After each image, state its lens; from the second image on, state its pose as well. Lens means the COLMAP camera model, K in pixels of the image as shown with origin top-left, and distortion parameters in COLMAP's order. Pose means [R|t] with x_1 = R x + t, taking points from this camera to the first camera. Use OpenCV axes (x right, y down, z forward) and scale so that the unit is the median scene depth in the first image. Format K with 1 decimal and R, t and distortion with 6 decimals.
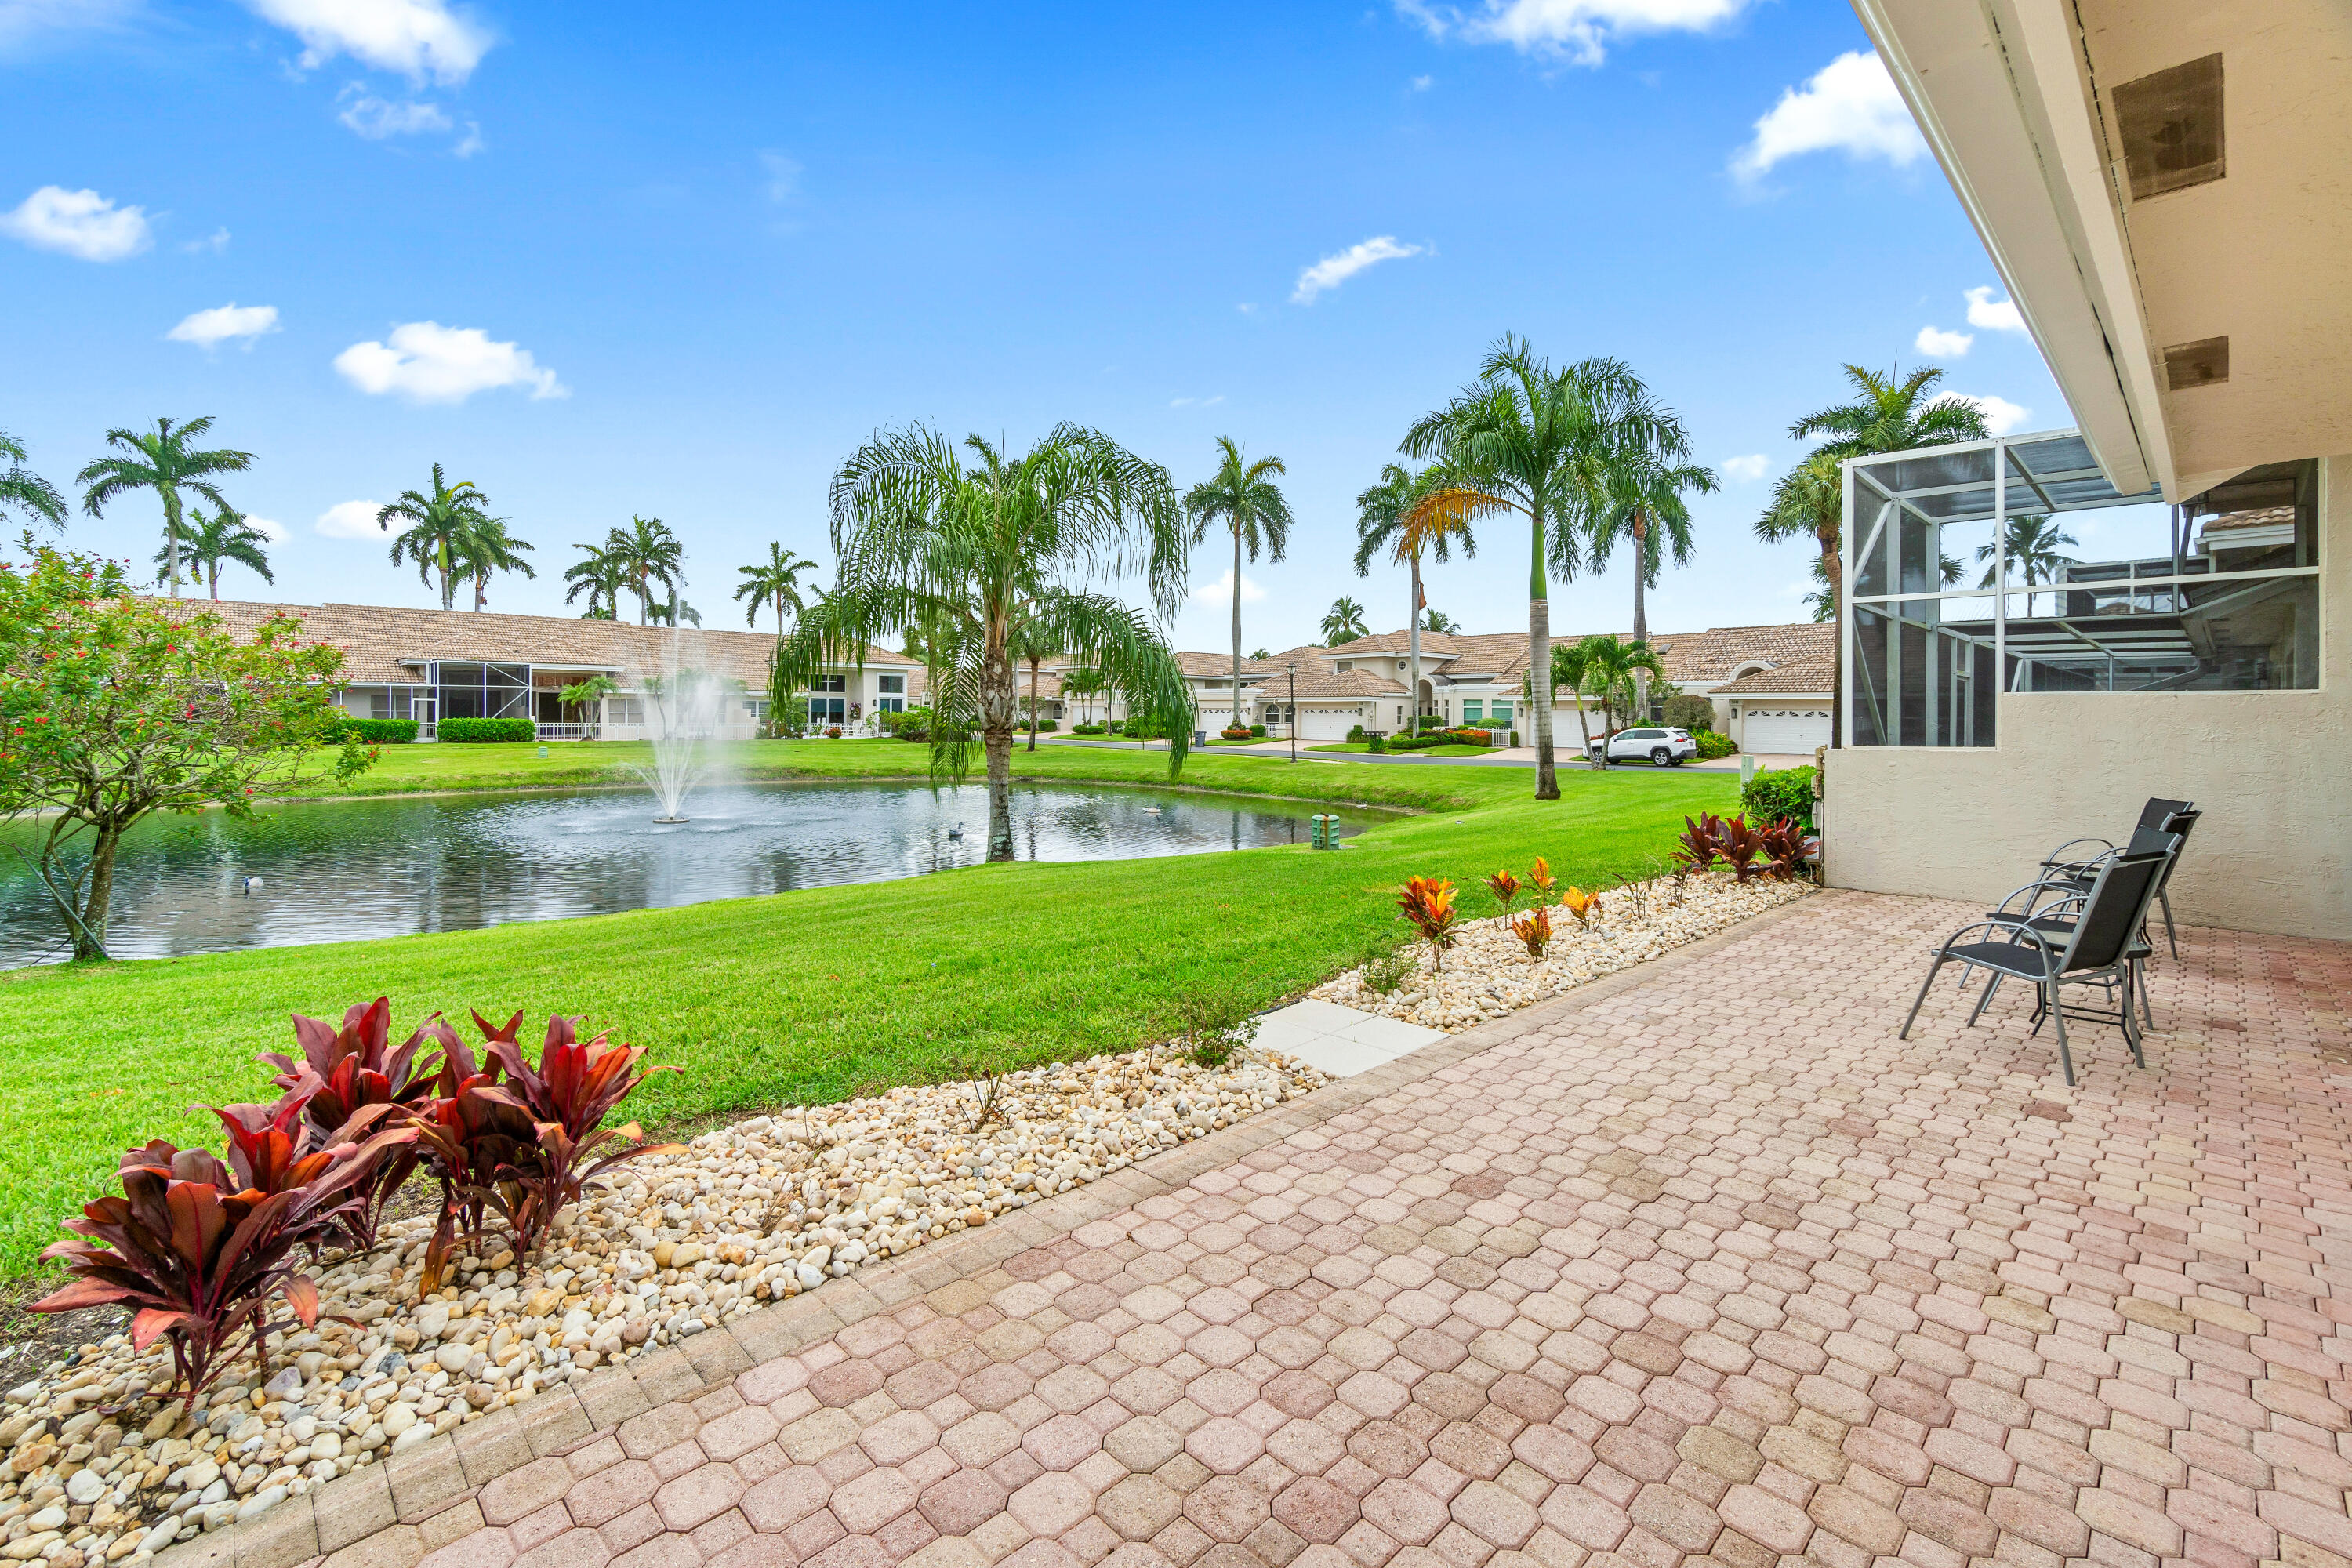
lens RADIAL K [[1021.6, 0, 1183.5], [0, 1021.6, 724.3], [0, 0, 1]] dist [-0.012117, -0.000288]
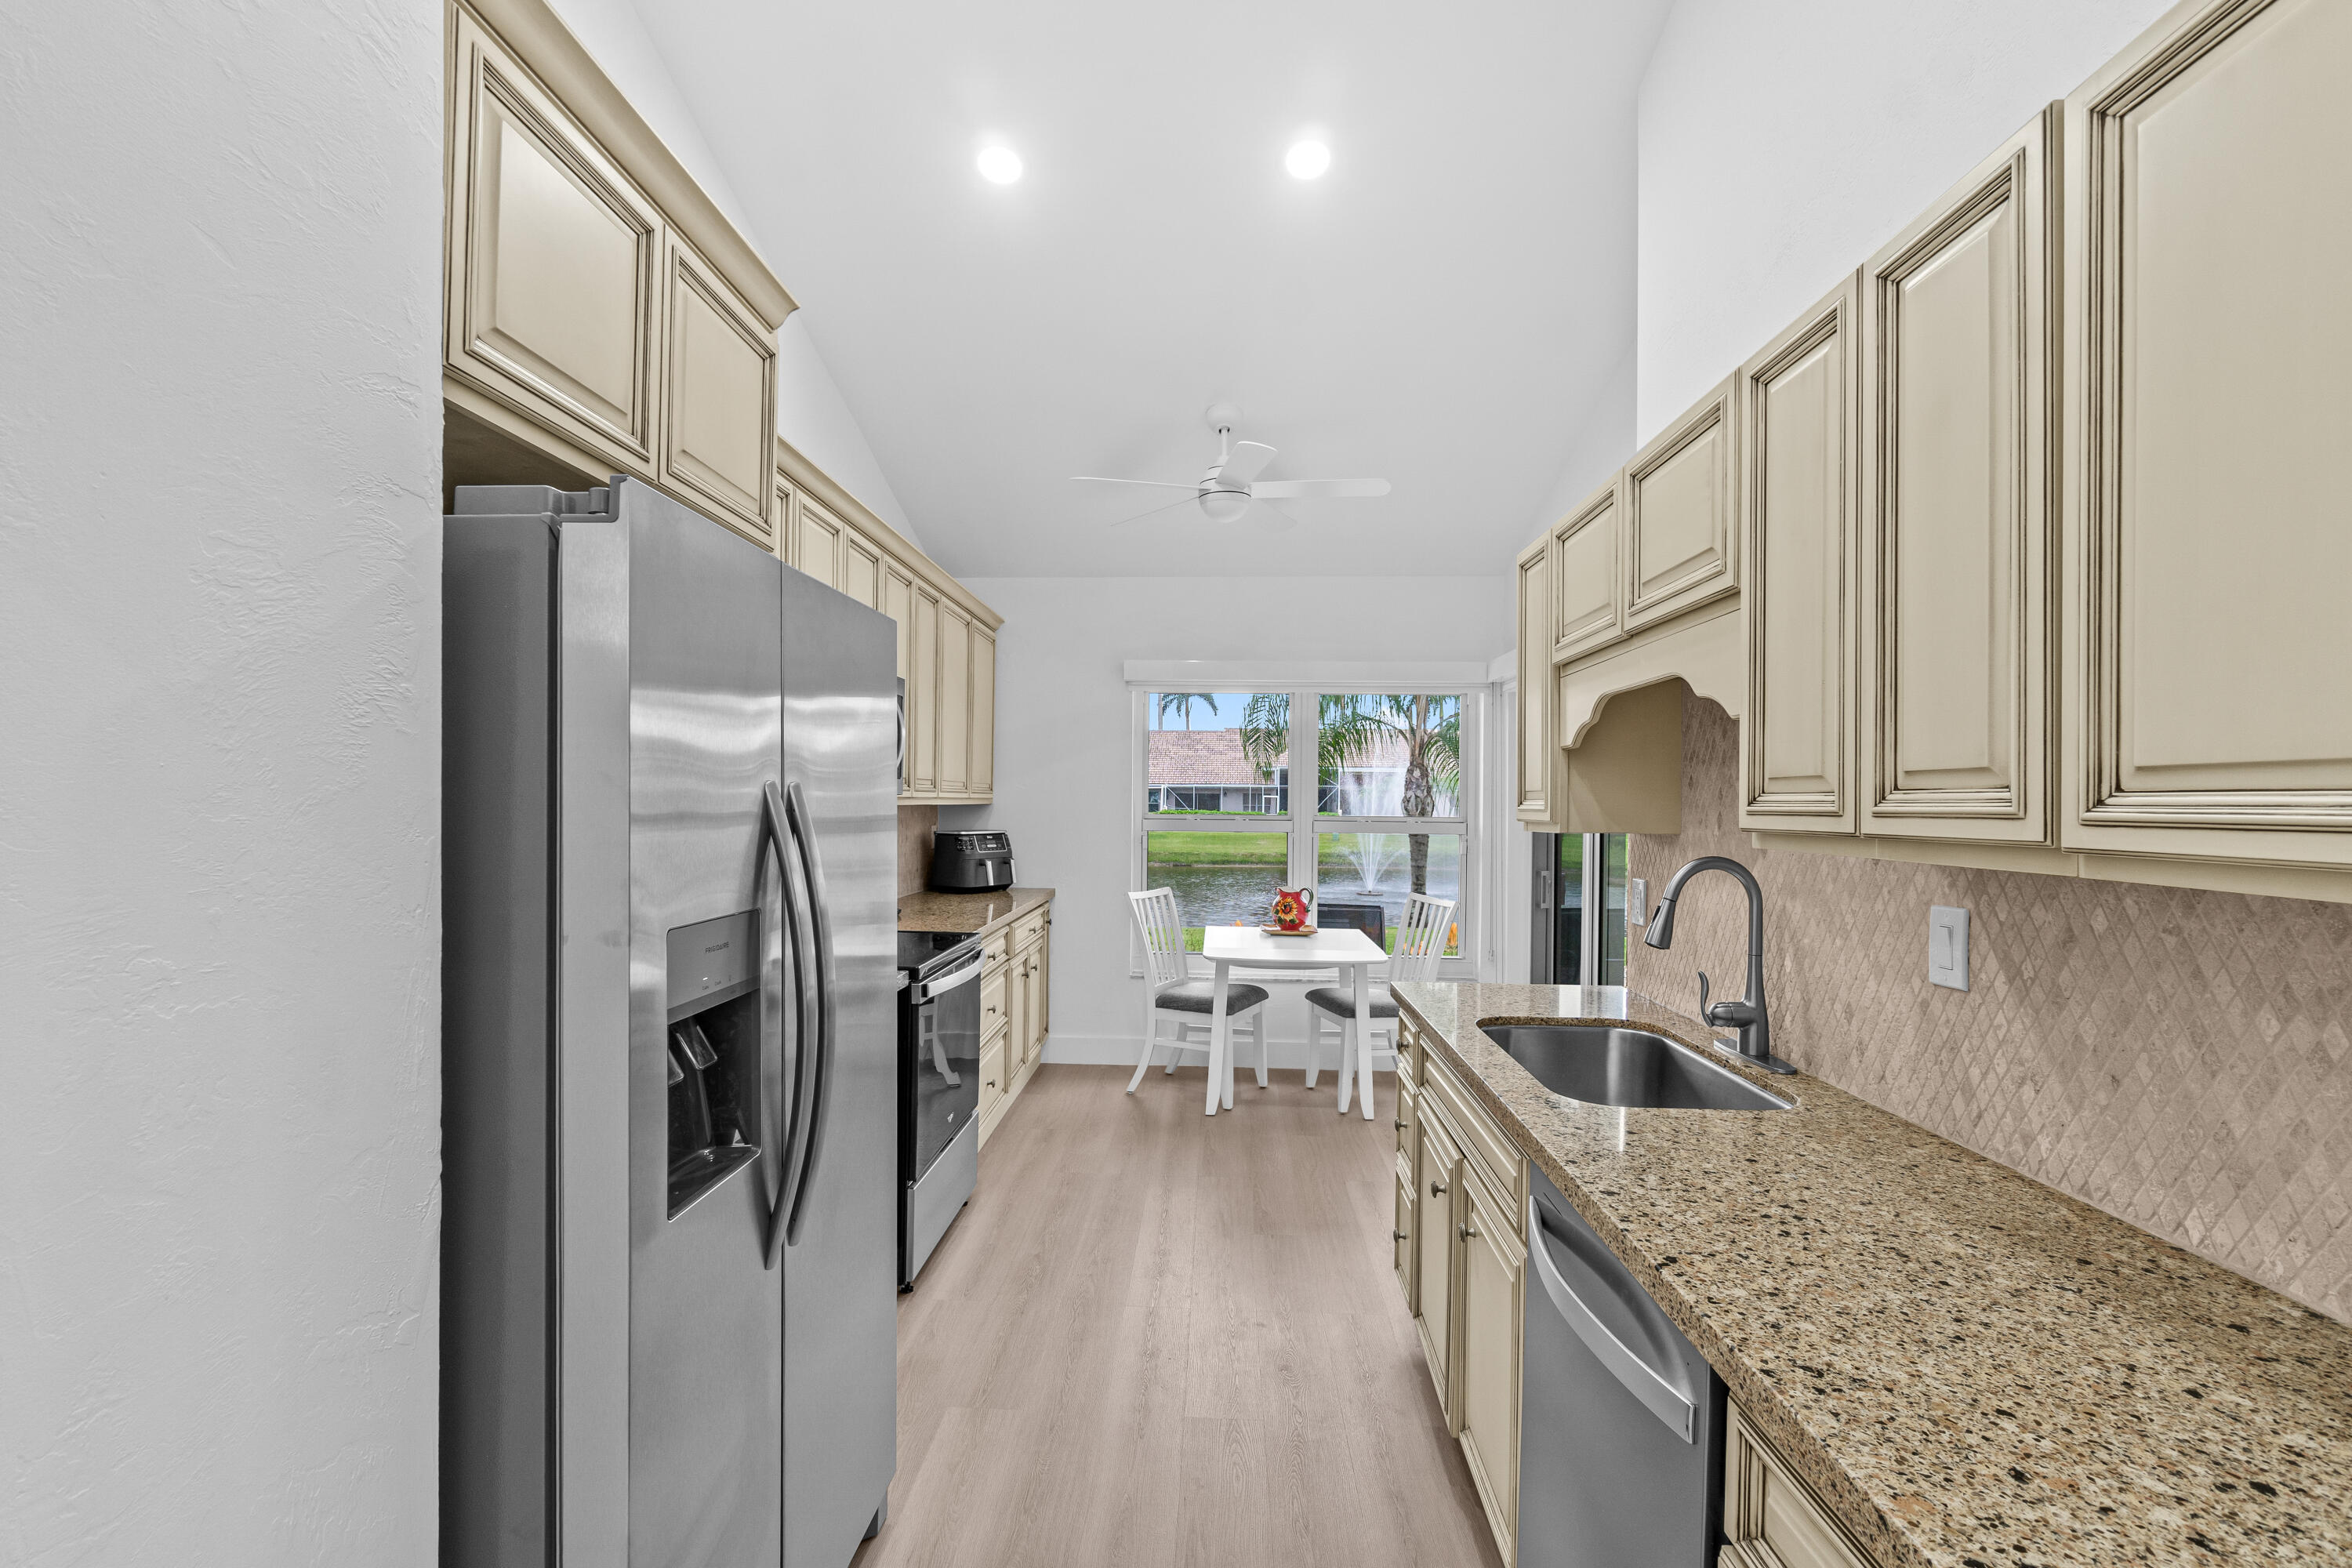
lens RADIAL K [[1030.7, 0, 1177.7], [0, 1030.7, 804.6], [0, 0, 1]] dist [-0.004100, 0.004585]
pose [[0.687503, -0.000905, -0.726181, 0.128999], [-0.008260, 0.999925, -0.009065, -0.000499], [0.726134, 0.012230, 0.687444, -0.019358]]
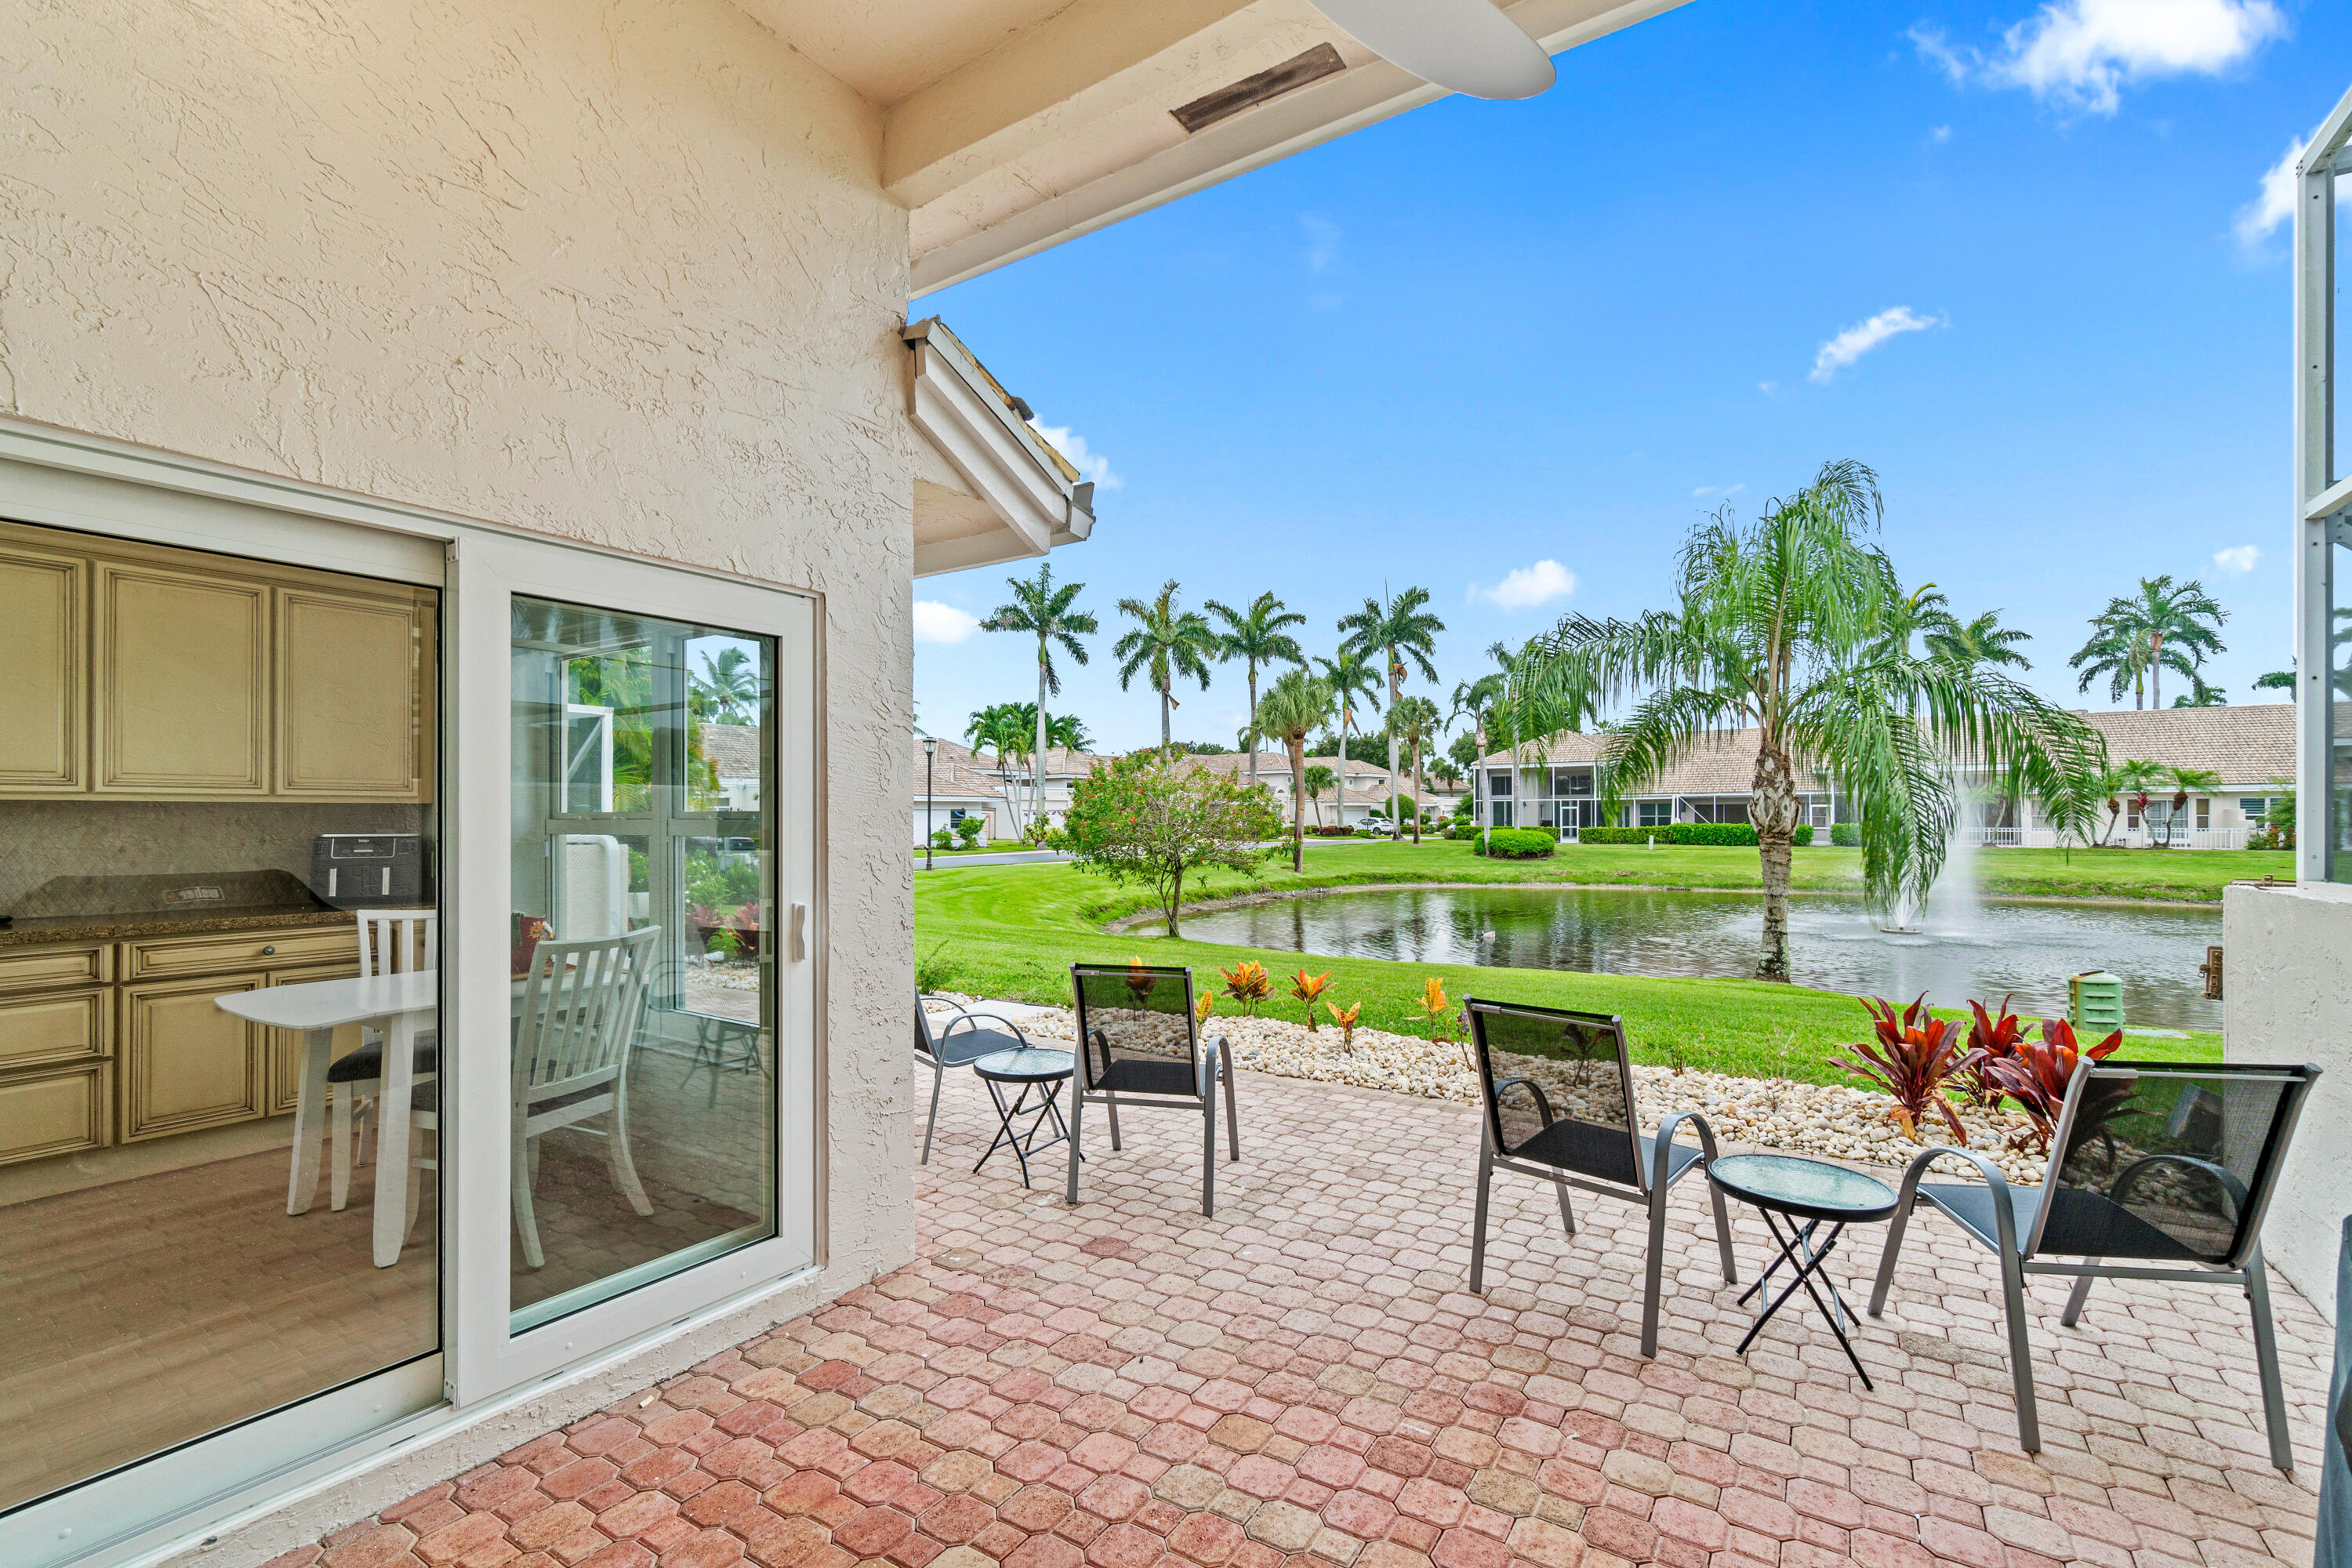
lens RADIAL K [[1030.7, 0, 1177.7], [0, 1030.7, 804.6], [0, 0, 1]] dist [-0.004100, 0.004585]
pose [[0.224453, -0.022811, -0.974218, 0.141901], [-0.001174, 0.999719, -0.023678, 0.000668], [0.974484, 0.006459, 0.224363, 0.069370]]
